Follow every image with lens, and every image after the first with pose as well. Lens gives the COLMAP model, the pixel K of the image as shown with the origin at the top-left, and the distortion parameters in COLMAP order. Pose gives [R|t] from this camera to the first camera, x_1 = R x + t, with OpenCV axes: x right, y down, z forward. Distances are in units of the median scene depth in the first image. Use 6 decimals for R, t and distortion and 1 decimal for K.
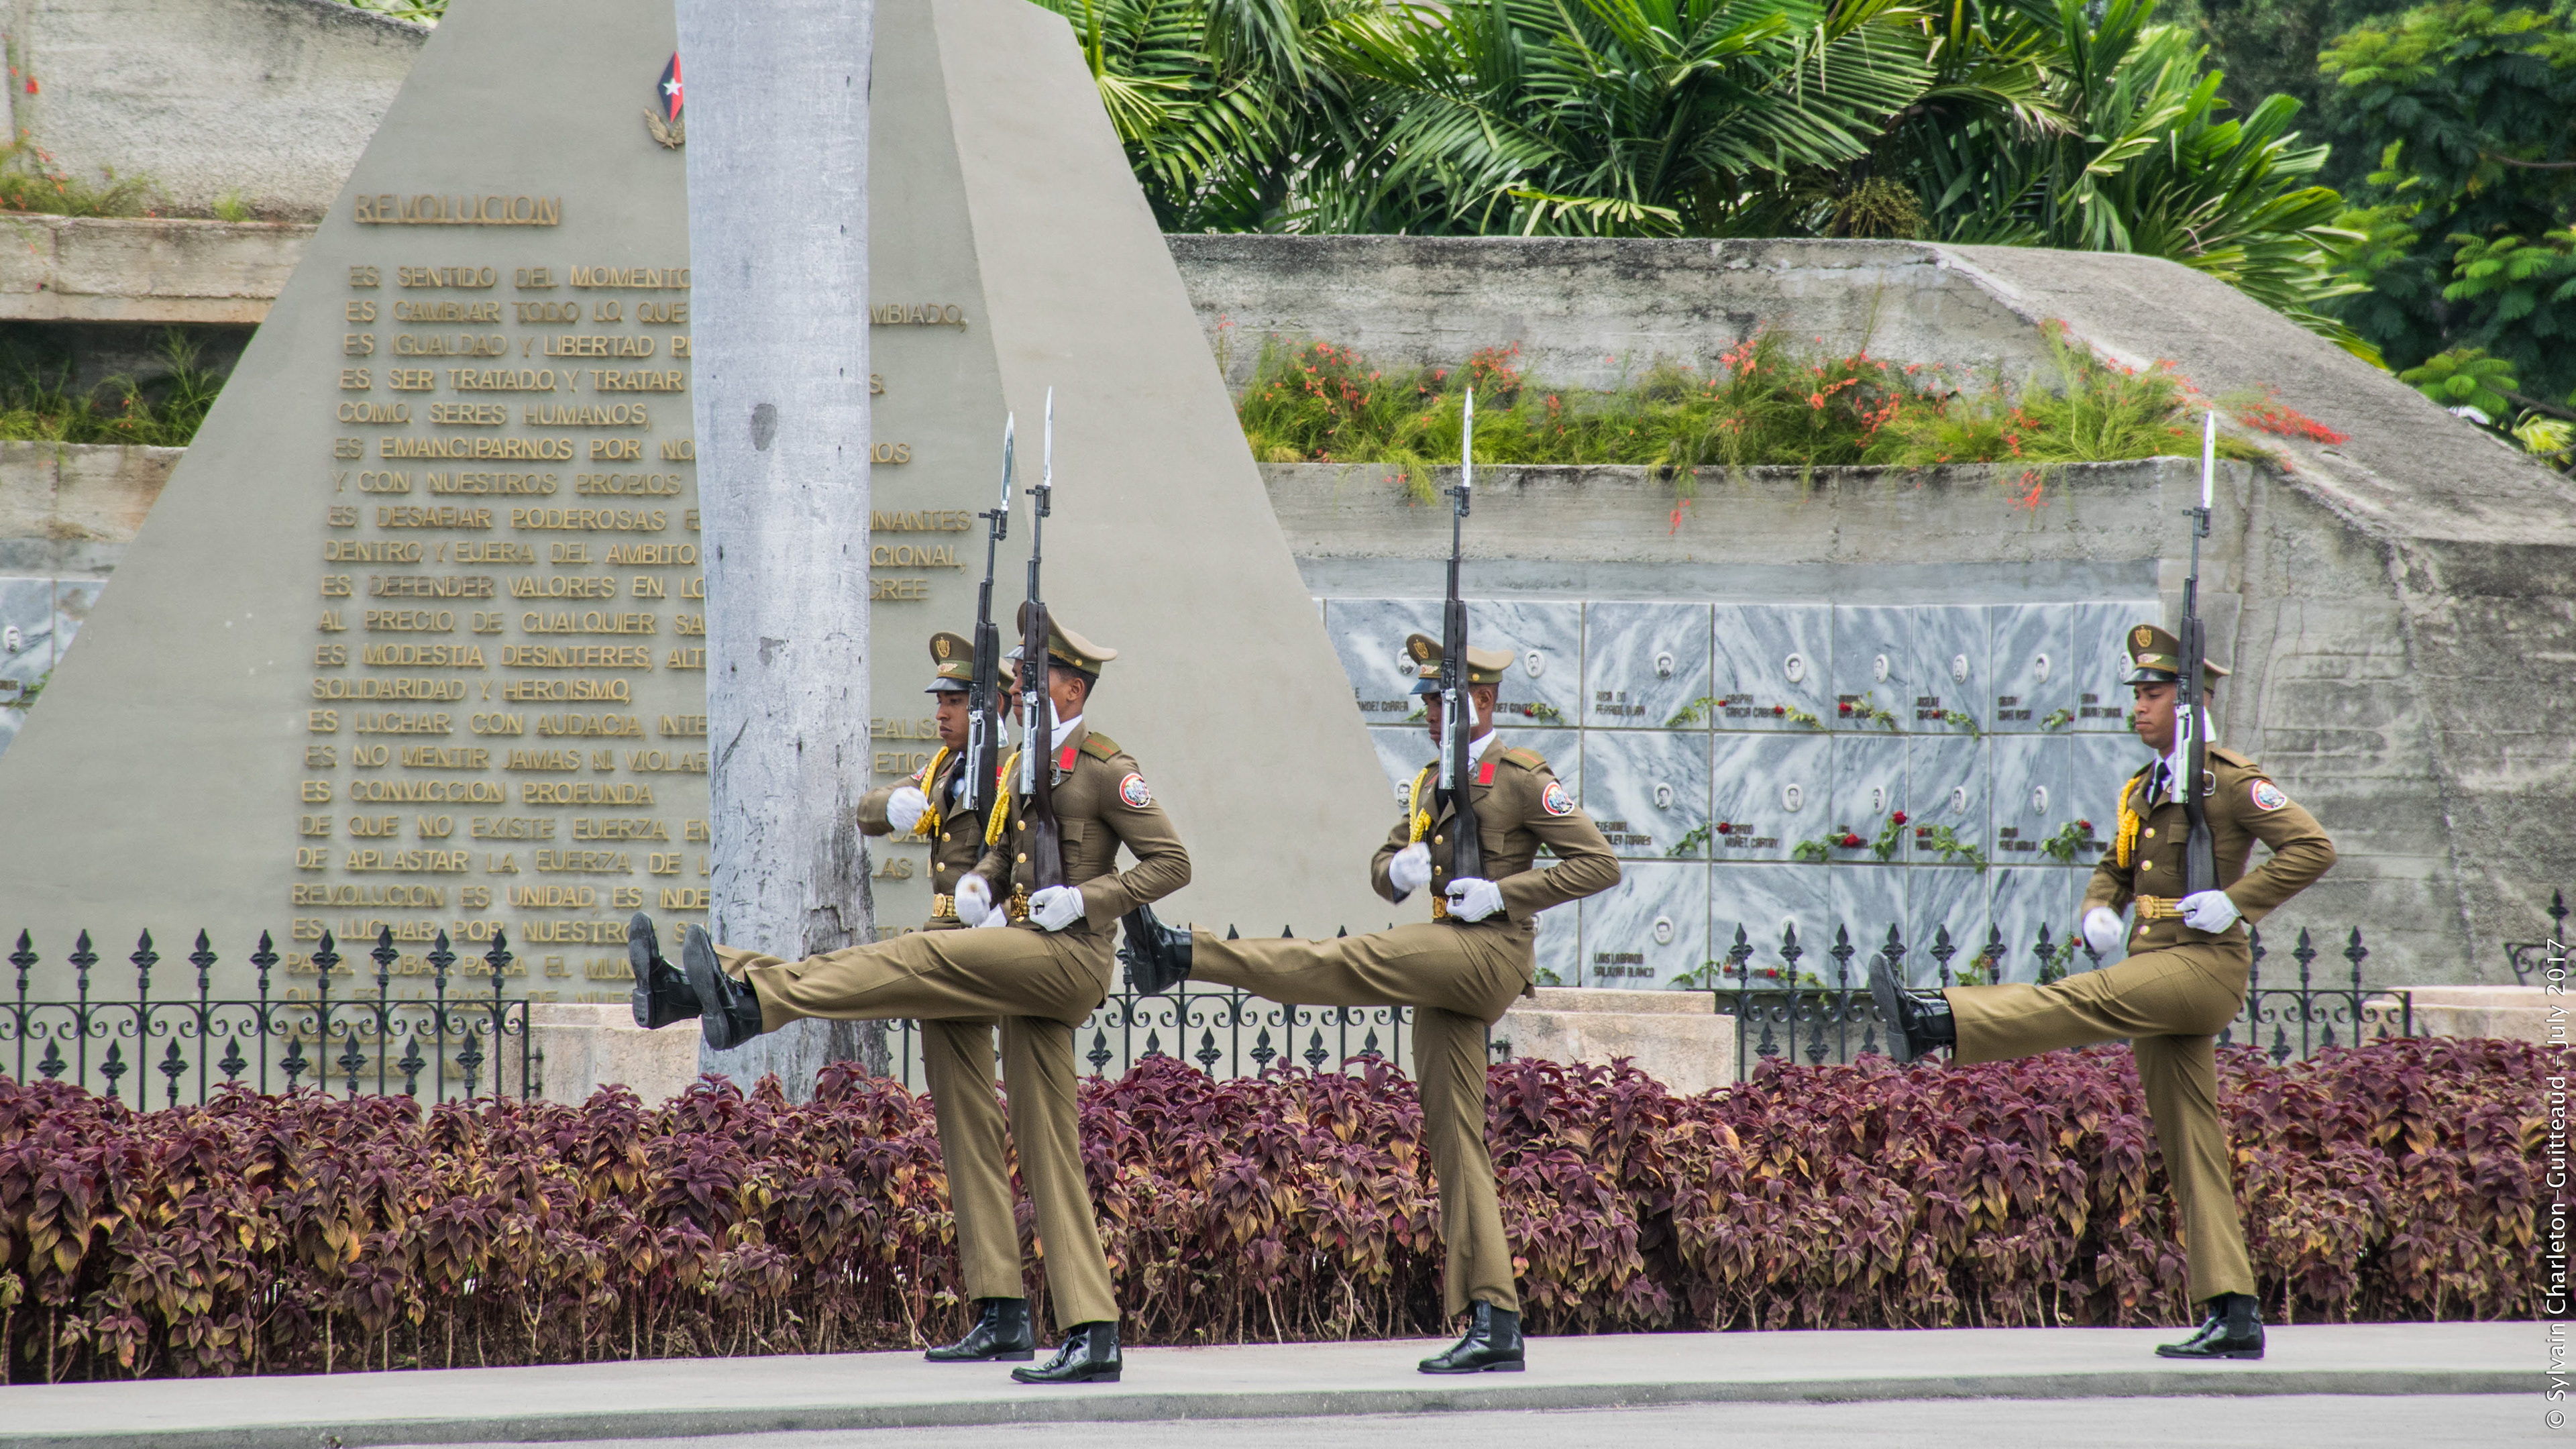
lens RADIAL K [[15923.0, 0, 1288.1], [0, 15923.0, 723.4], [0, 0, 1]] dist [-0.708568, 0.000000]
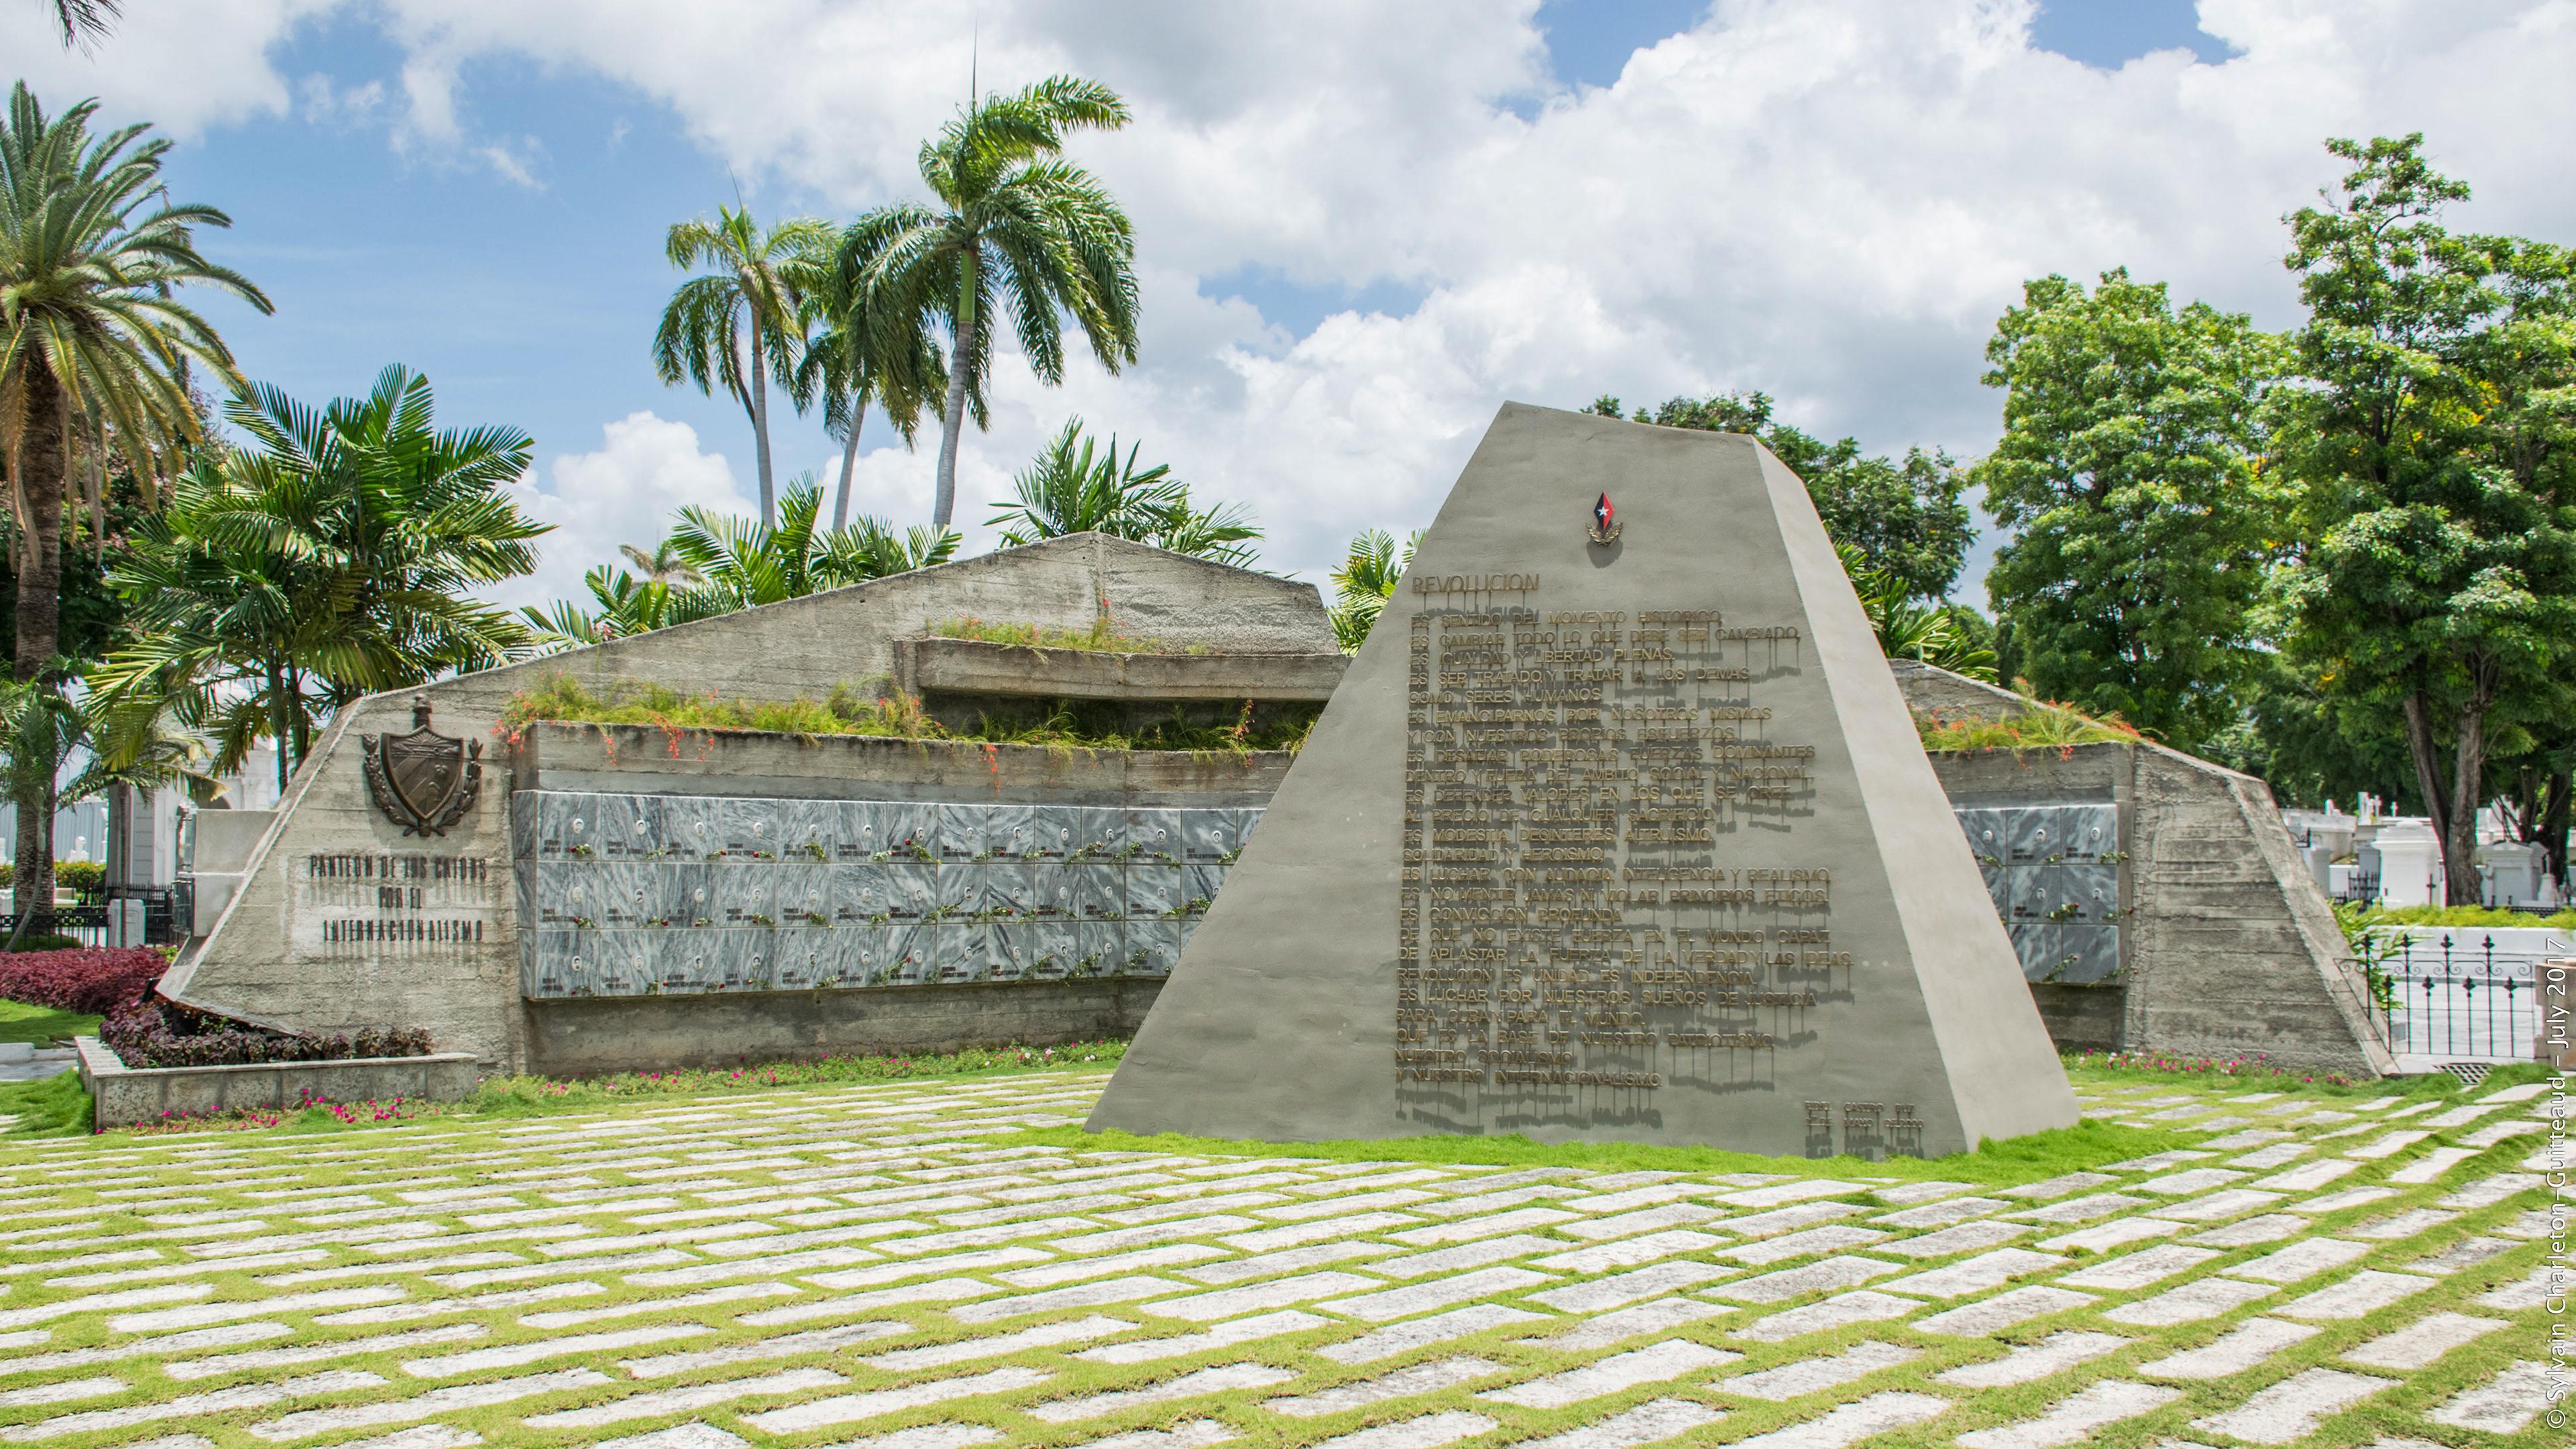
lens RADIAL K [[2043.0, 0, 1286.2], [0, 2043.0, 727.2], [0, 0, 1]] dist [-0.062852, 0.007890]
pose [[0.990638, -0.000707, 0.136511, -0.098733], [0.010302, 0.997522, -0.069595, -0.000001], [-0.136123, 0.070350, 0.988191, 0.727242]]
